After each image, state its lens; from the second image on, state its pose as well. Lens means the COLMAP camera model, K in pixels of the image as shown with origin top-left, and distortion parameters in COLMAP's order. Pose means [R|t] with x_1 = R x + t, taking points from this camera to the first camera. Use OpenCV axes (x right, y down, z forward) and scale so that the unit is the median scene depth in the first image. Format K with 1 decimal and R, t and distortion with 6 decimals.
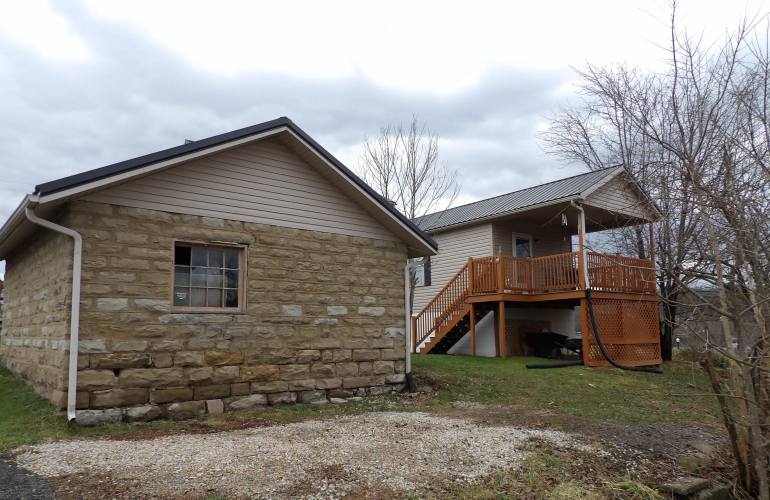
lens RADIAL K [[578.0, 0, 383.3], [0, 578.0, 289.0], [0, 0, 1]] dist [-0.039489, 0.067262]
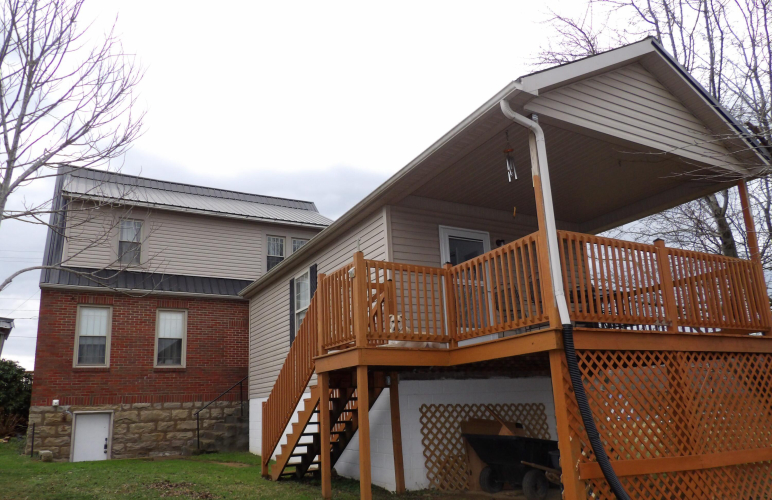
lens RADIAL K [[579.5, 0, 384.3], [0, 579.5, 289.1], [0, 0, 1]] dist [-0.039489, 0.067262]
pose [[0.986679, -0.063080, -0.149952, 0.298415], [0.044943, 0.991585, -0.121405, 0.016307], [0.156349, 0.113048, 0.981211, 0.616146]]
